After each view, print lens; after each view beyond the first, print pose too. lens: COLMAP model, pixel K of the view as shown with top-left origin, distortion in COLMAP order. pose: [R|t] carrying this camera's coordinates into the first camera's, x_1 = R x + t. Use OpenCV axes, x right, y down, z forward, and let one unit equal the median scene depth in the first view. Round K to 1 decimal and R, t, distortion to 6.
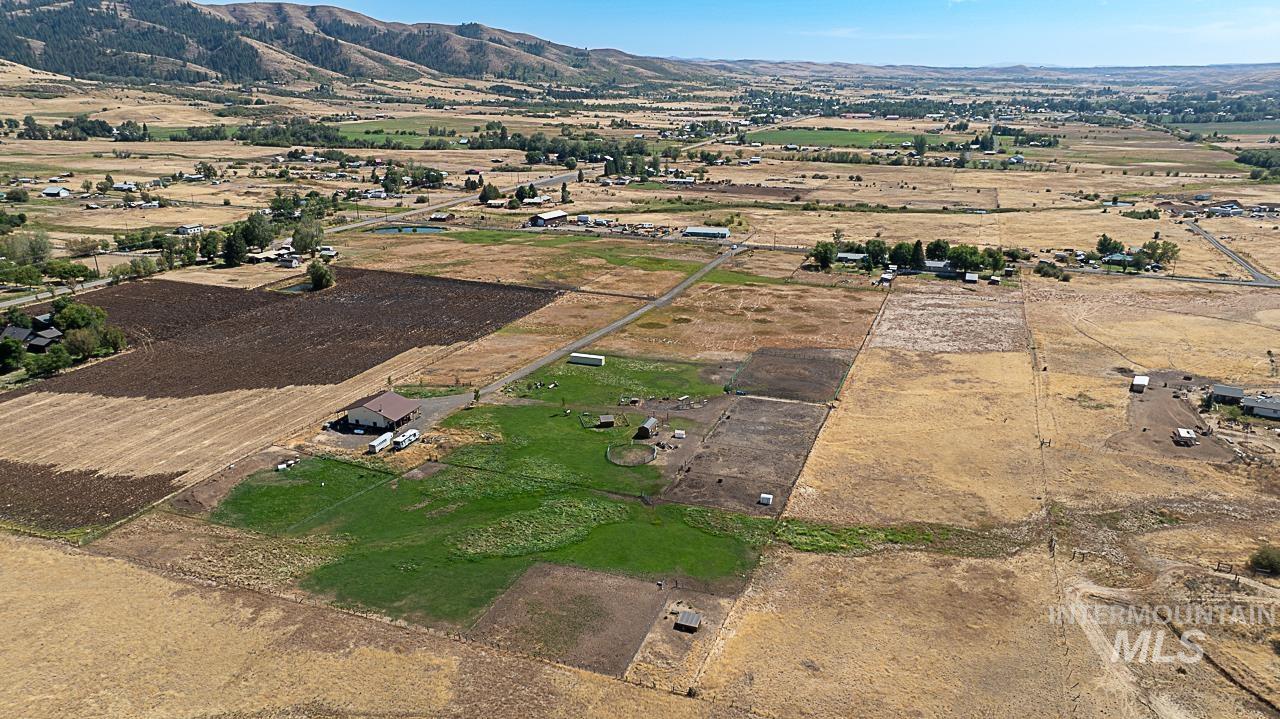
lens RADIAL K [[901.8, 0, 642.6], [0, 901.8, 353.1], [0, 0, 1]] dist [-0.034904, 0.035380]
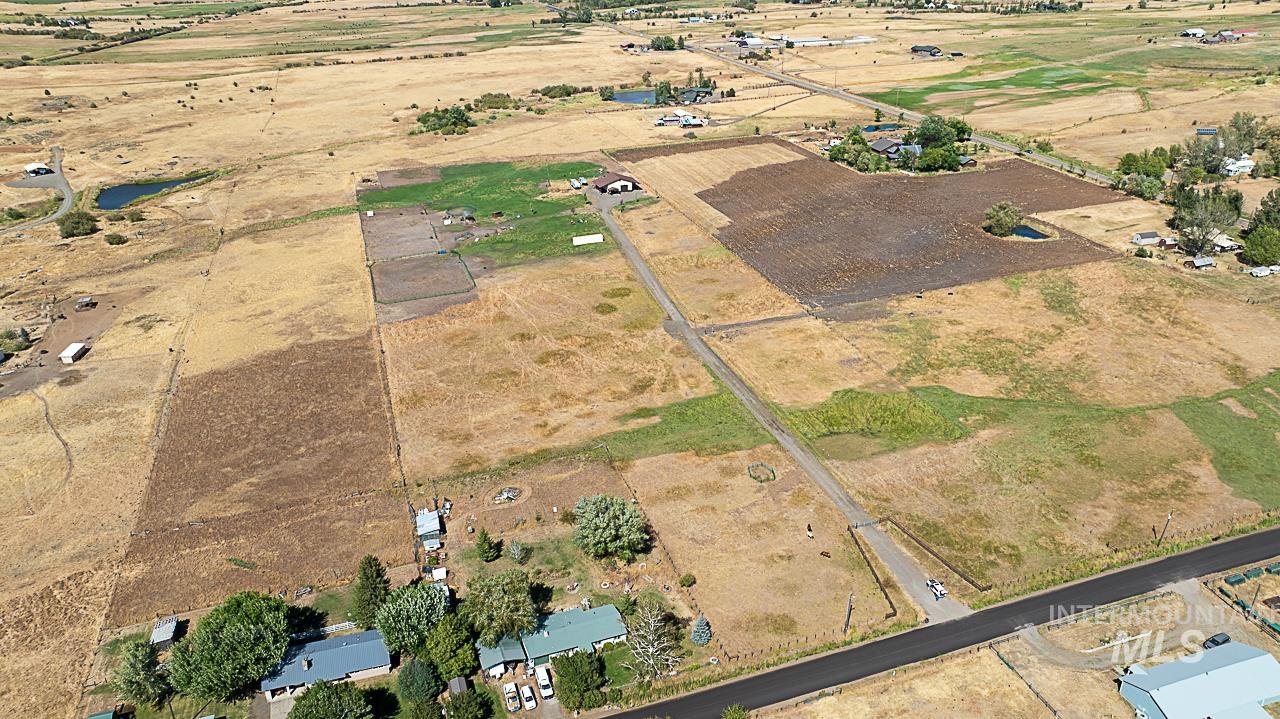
lens RADIAL K [[901.8, 0, 641.7], [0, 901.8, 358.8], [0, 0, 1]] dist [-0.034904, 0.035380]
pose [[-0.778903, 0.282331, -0.560000, 0.498501], [-0.174282, 0.760318, 0.625733, -0.529879], [0.602442, 0.584983, -0.543009, 1.513574]]
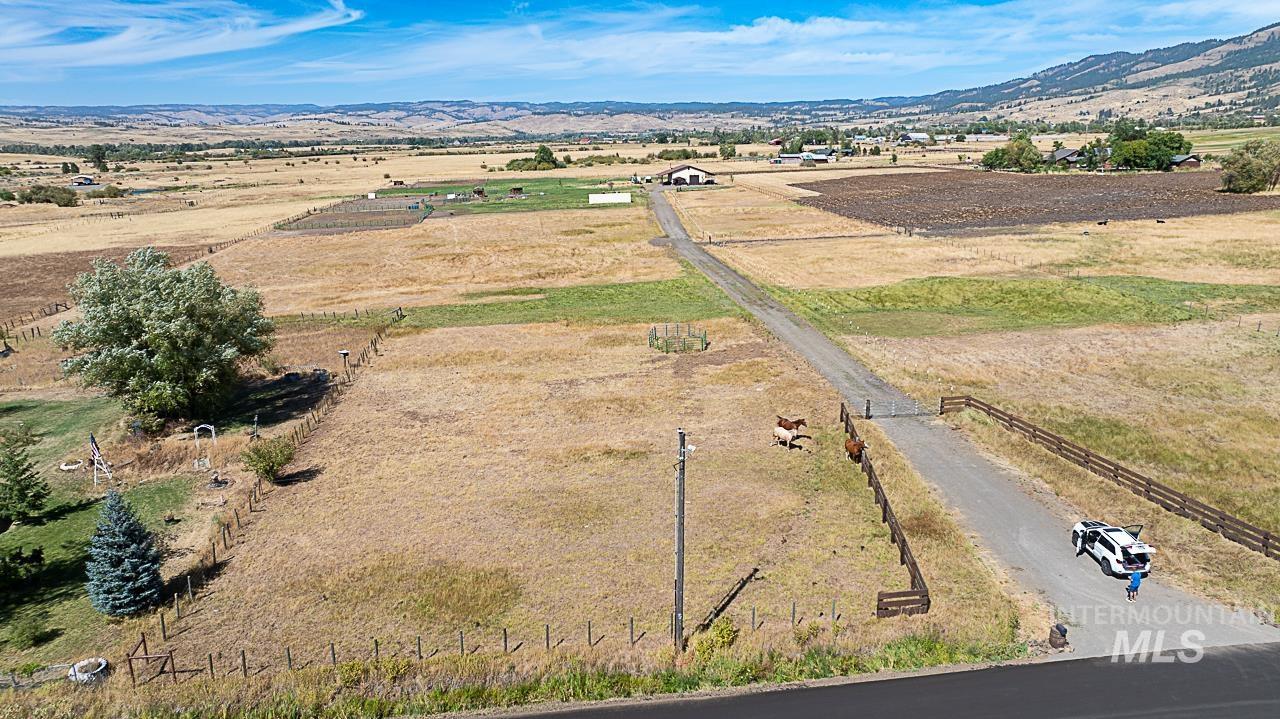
lens RADIAL K [[901.8, 0, 642.2], [0, 901.8, 356.3], [0, 0, 1]] dist [-0.034904, 0.035380]
pose [[-0.892127, 0.128493, -0.433126, 0.251788], [-0.114744, 0.862823, 0.492311, -0.242368], [0.436970, 0.488903, -0.755004, 1.472352]]
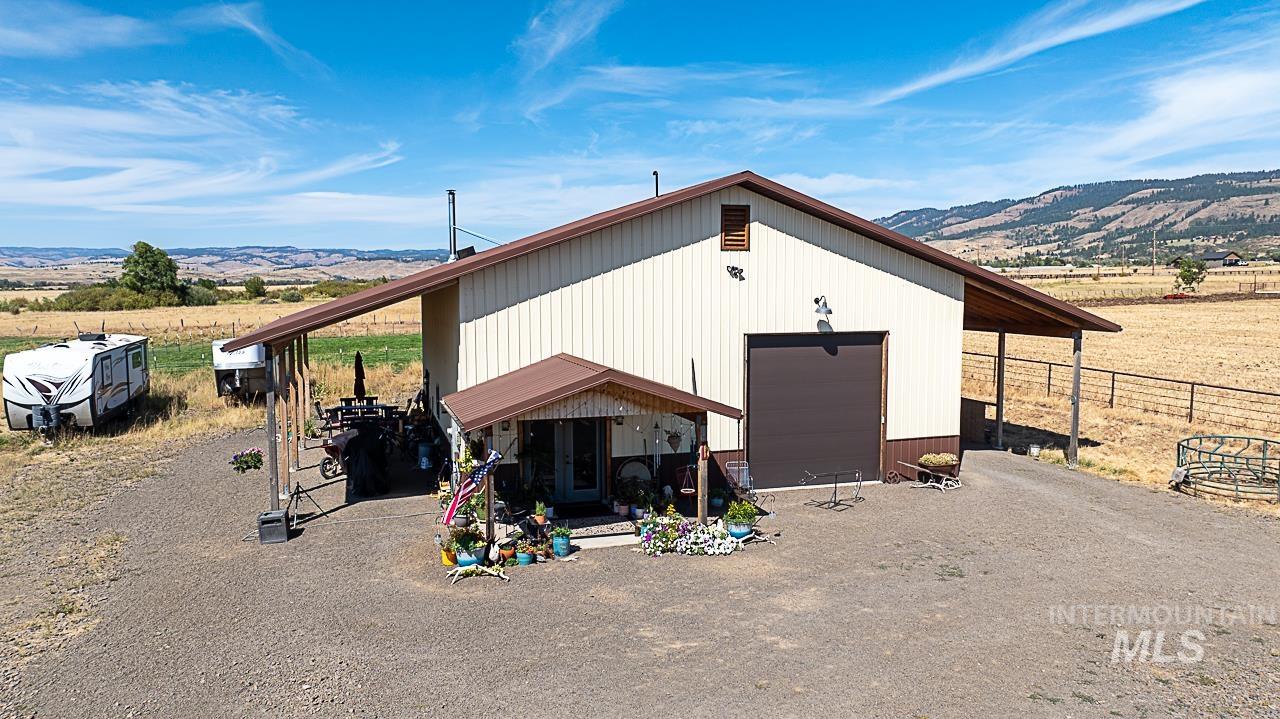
lens RADIAL K [[901.8, 0, 643.7], [0, 901.8, 363.1], [0, 0, 1]] dist [-0.034904, 0.035380]
pose [[-0.794822, 0.068848, -0.602925, -0.165545], [-0.168631, 0.929355, 0.328426, 0.024042], [0.582943, 0.362712, -0.727061, 0.761462]]
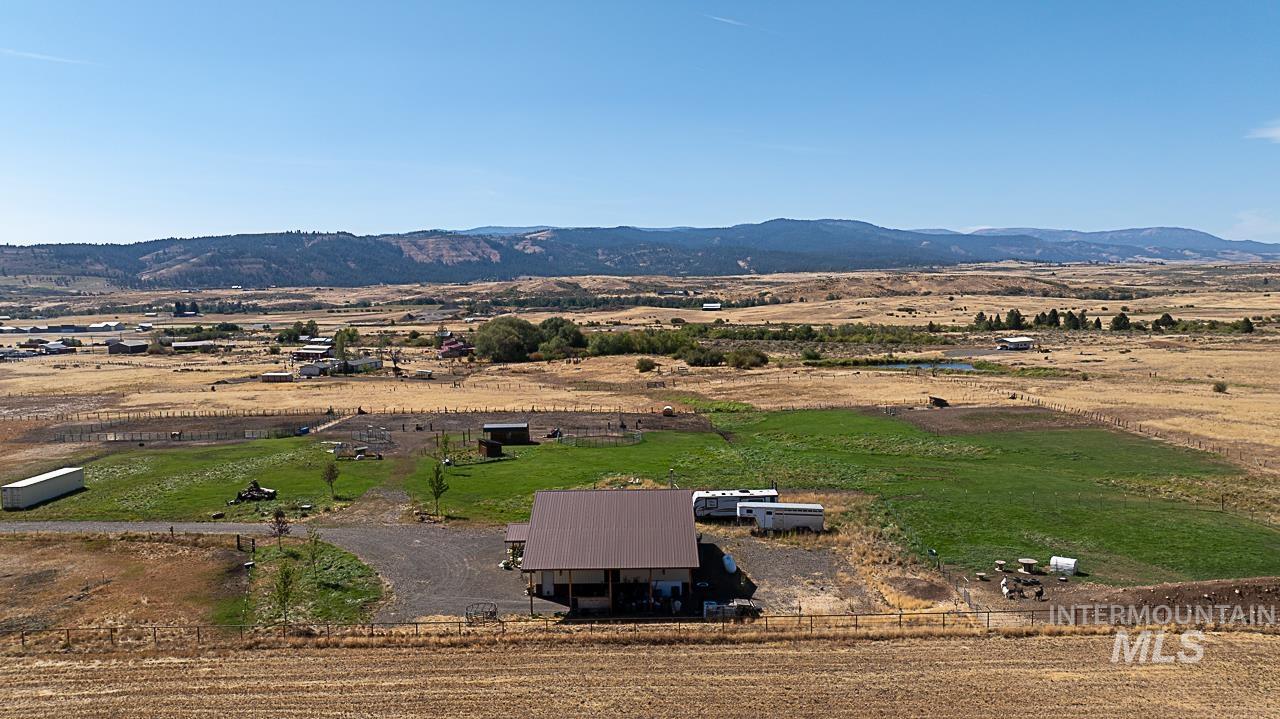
lens RADIAL K [[901.8, 0, 641.1], [0, 901.8, 359.4], [0, 0, 1]] dist [-0.034904, 0.035380]
pose [[-0.340968, -0.059859, 0.938167, -0.403697], [0.296415, 0.940217, 0.167719, -0.026015], [-0.892121, 0.335273, -0.302841, 0.753765]]
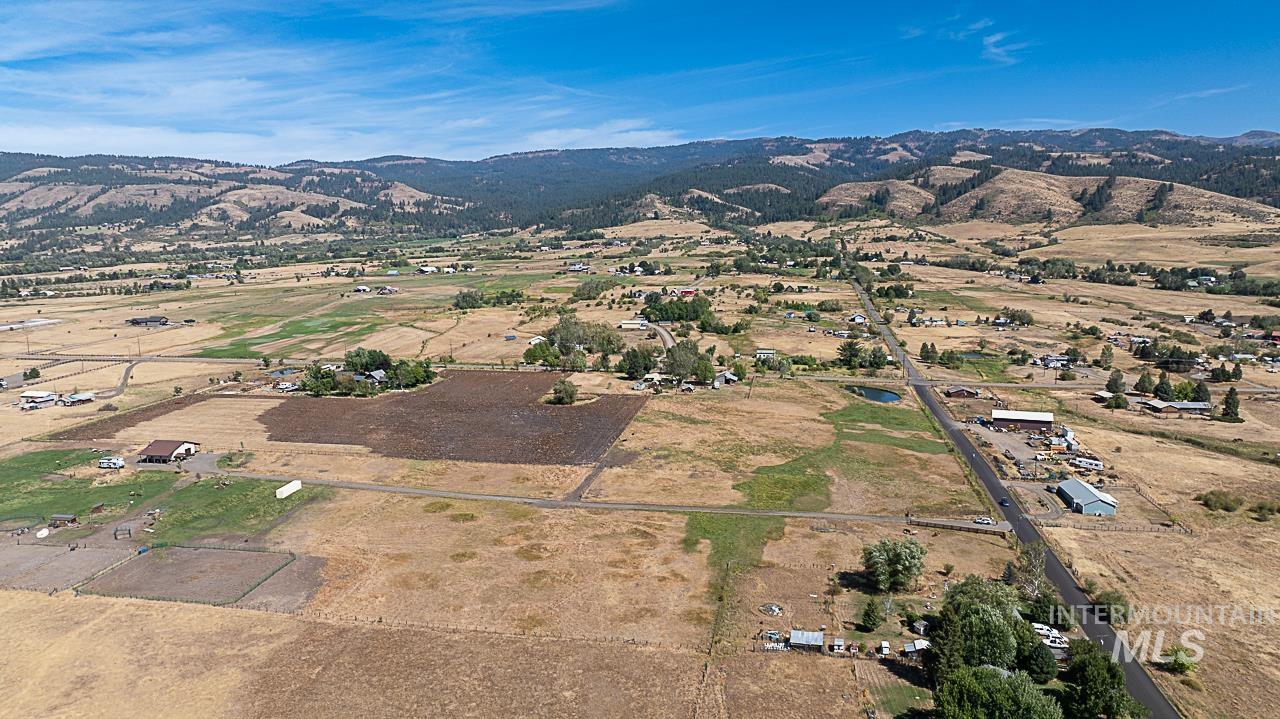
lens RADIAL K [[901.8, 0, 642.6], [0, 901.8, 350.6], [0, 0, 1]] dist [-0.034904, 0.035380]
pose [[0.177964, 0.131578, -0.975200, 0.806413], [-0.289482, 0.954168, 0.075913, -0.276850], [0.940494, 0.268794, 0.207897, 0.958050]]
